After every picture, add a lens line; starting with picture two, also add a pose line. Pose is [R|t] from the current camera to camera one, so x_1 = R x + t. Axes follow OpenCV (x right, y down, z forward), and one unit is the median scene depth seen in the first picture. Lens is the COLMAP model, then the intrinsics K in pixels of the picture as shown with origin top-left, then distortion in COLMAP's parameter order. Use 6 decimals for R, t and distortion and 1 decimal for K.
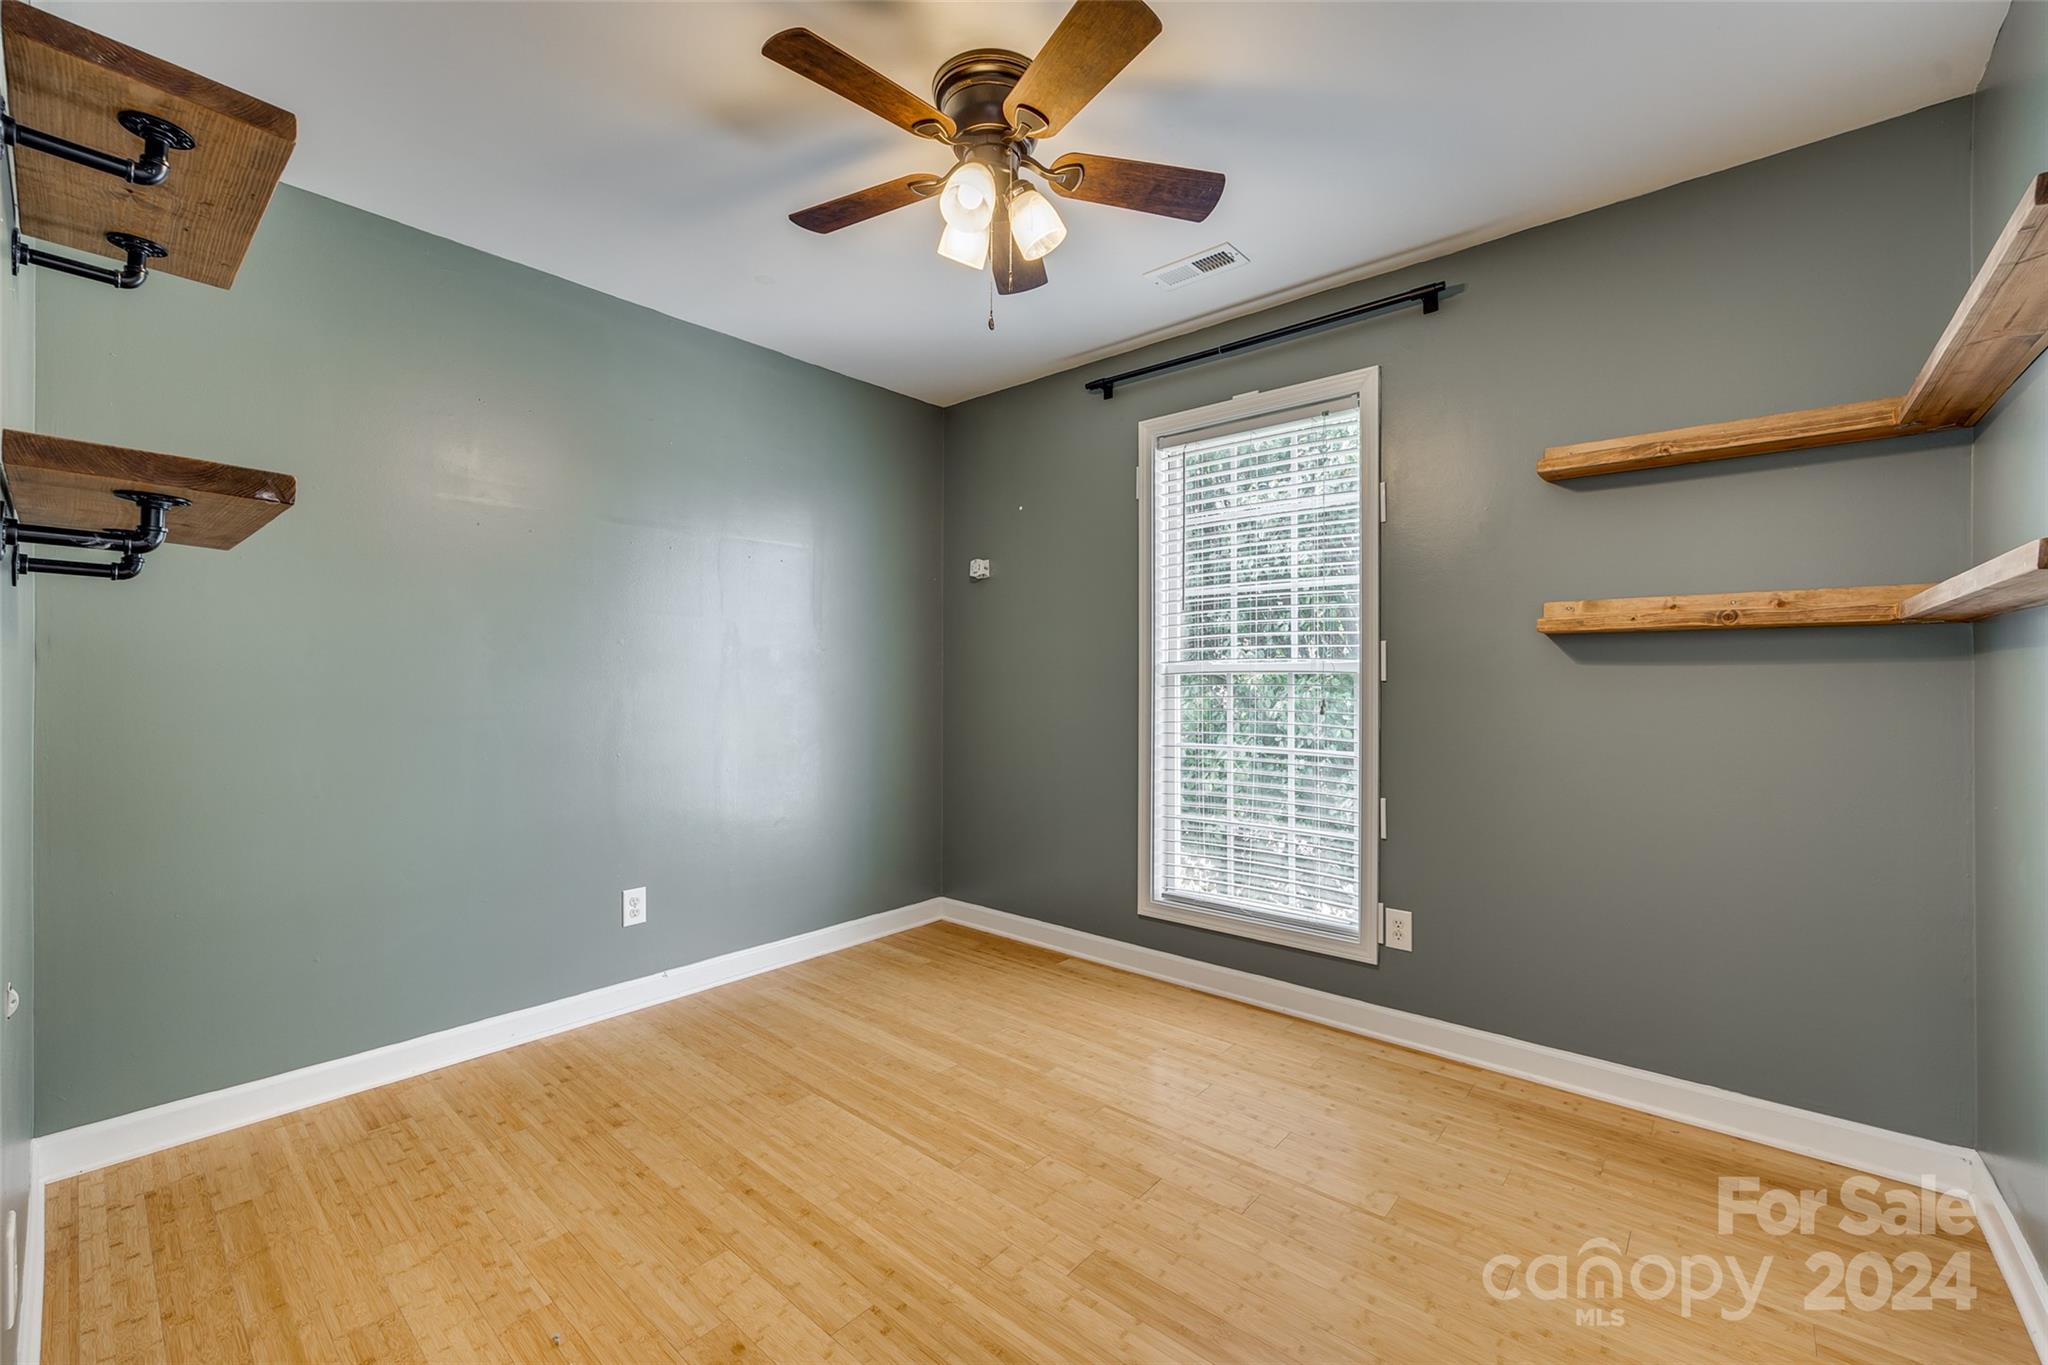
lens RADIAL K [[823.0, 0, 1027.1], [0, 823.0, 679.6], [0, 0, 1]] dist [-0.002586, -0.000166]
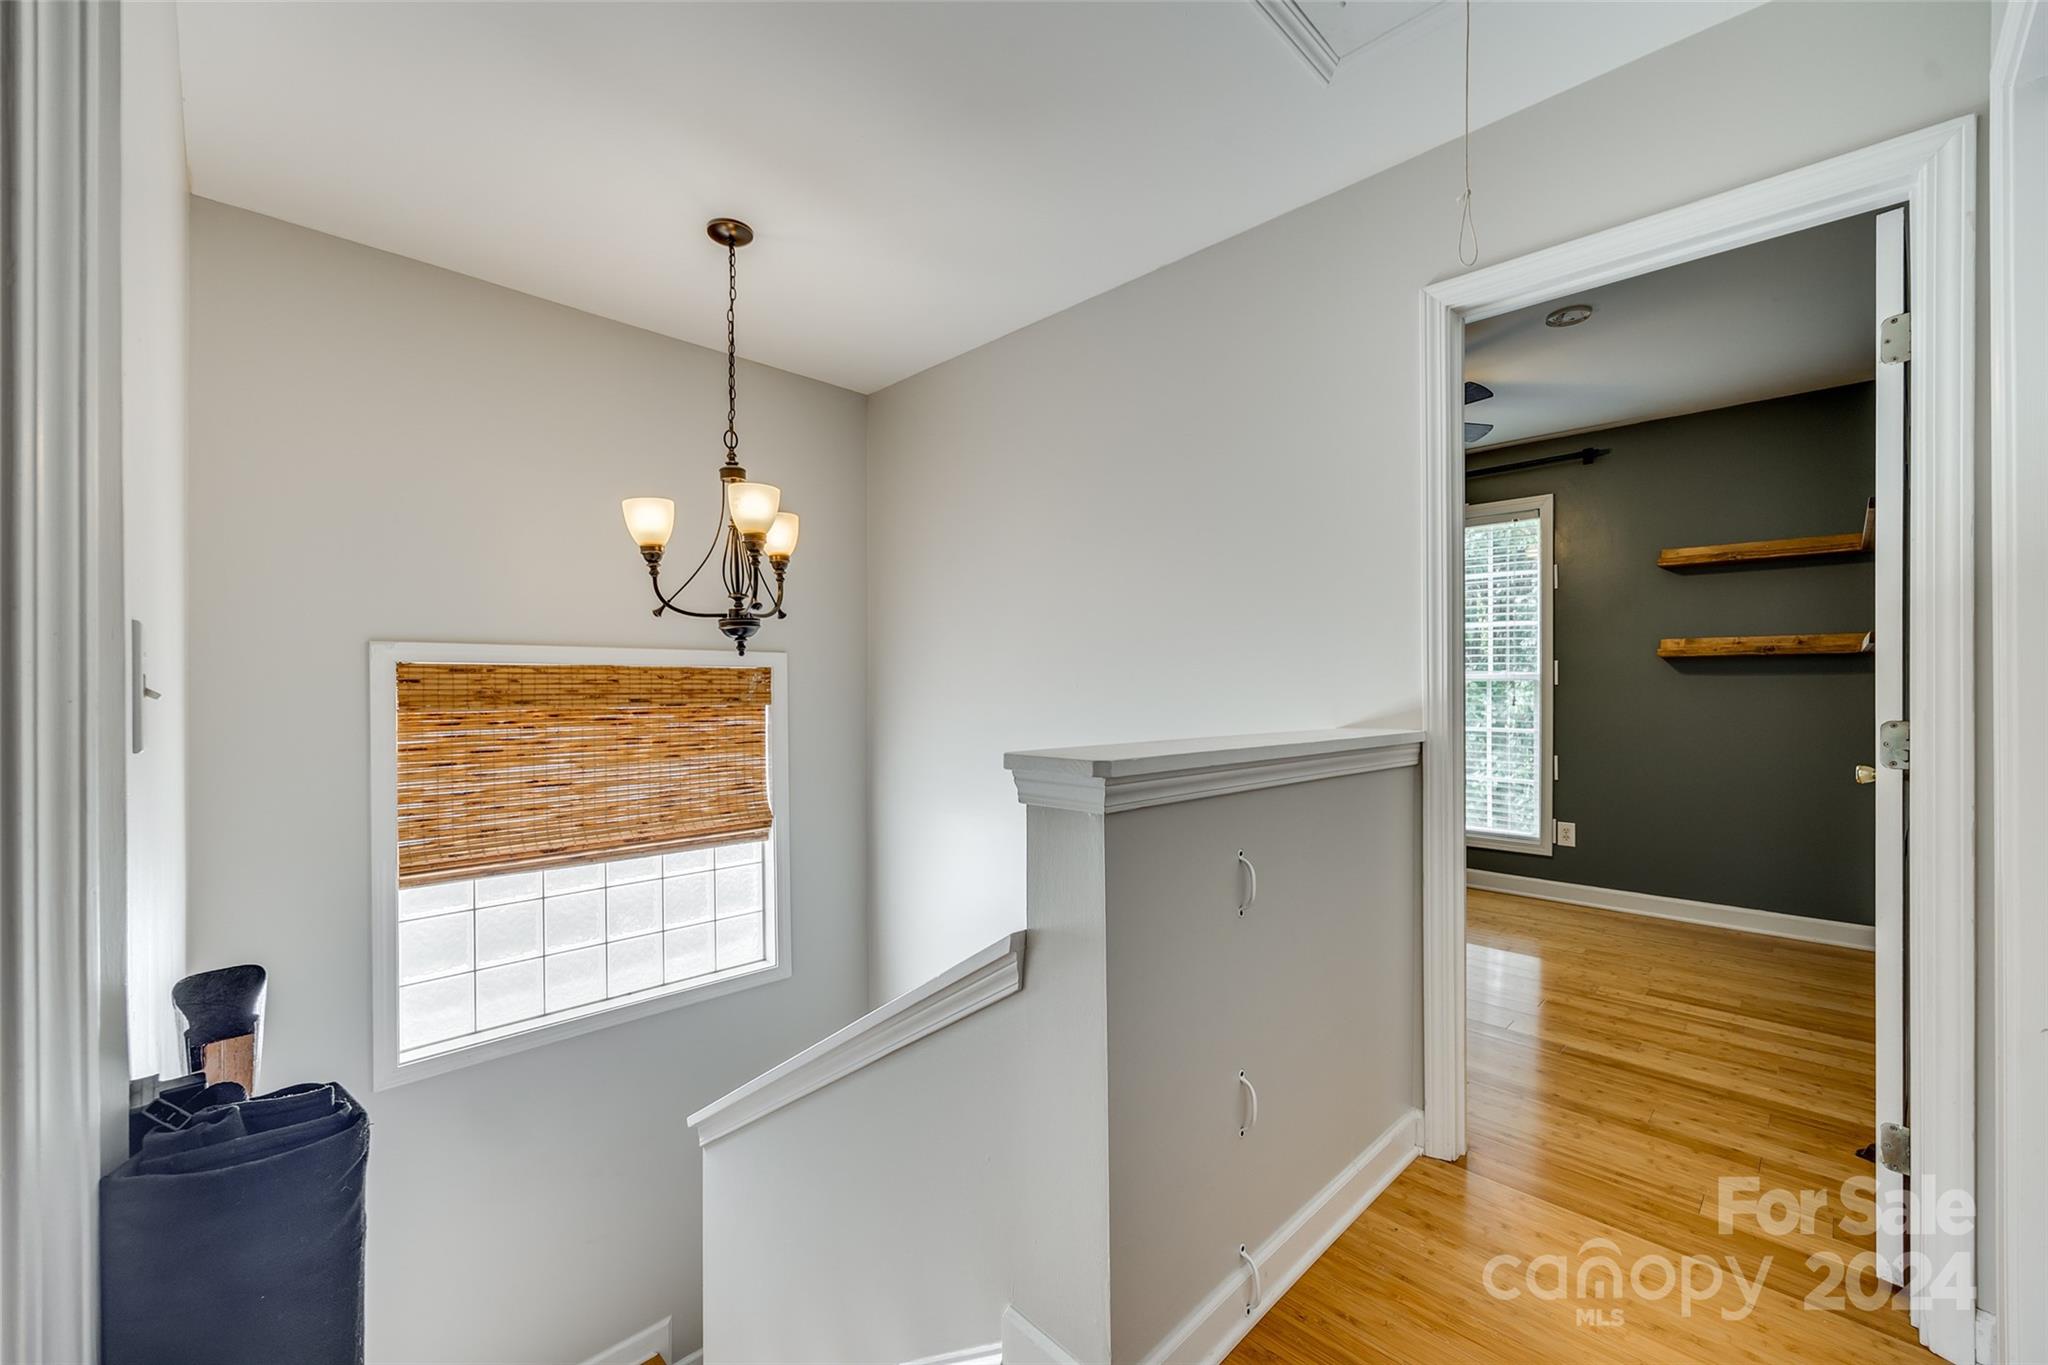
lens RADIAL K [[823.0, 0, 1019.1], [0, 823.0, 688.1], [0, 0, 1]] dist [-0.002586, -0.000166]
pose [[0.996560, 0.003896, -0.082785, -0.670648], [-0.004101, 0.999989, -0.002300, 0.021282], [0.082775, 0.002632, 0.996565, -0.974909]]
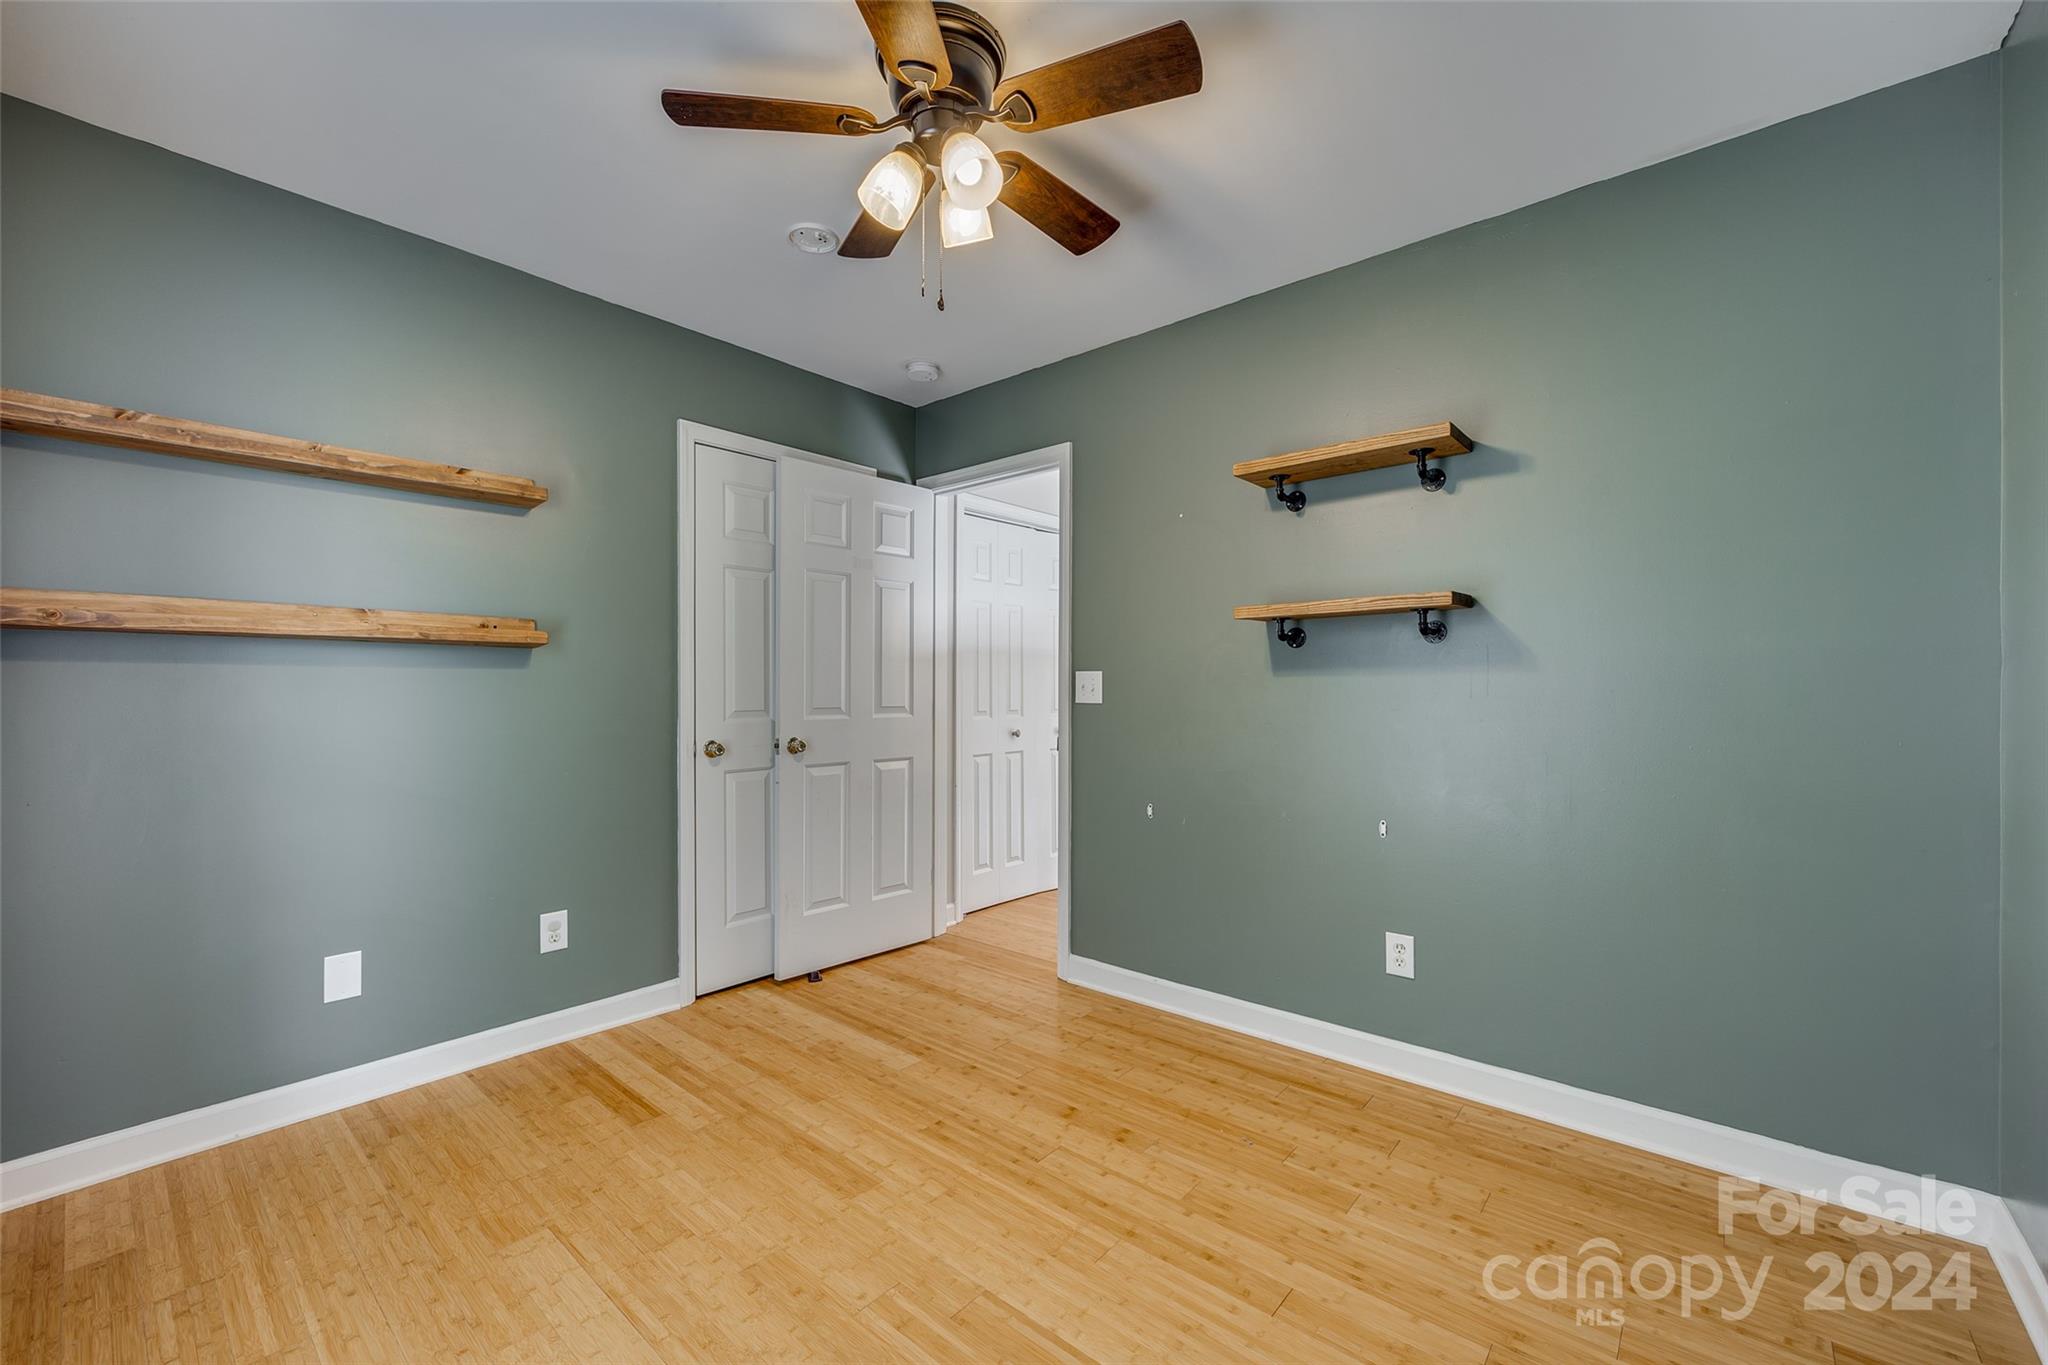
lens RADIAL K [[823.0, 0, 1024.7], [0, 823.0, 682.7], [0, 0, 1]] dist [-0.002586, -0.000166]
pose [[-0.999994, 0.002695, 0.002213, -0.130977], [0.002702, 0.999991, 0.003134, -0.008156], [-0.002205, 0.003140, -0.999993, 1.764157]]
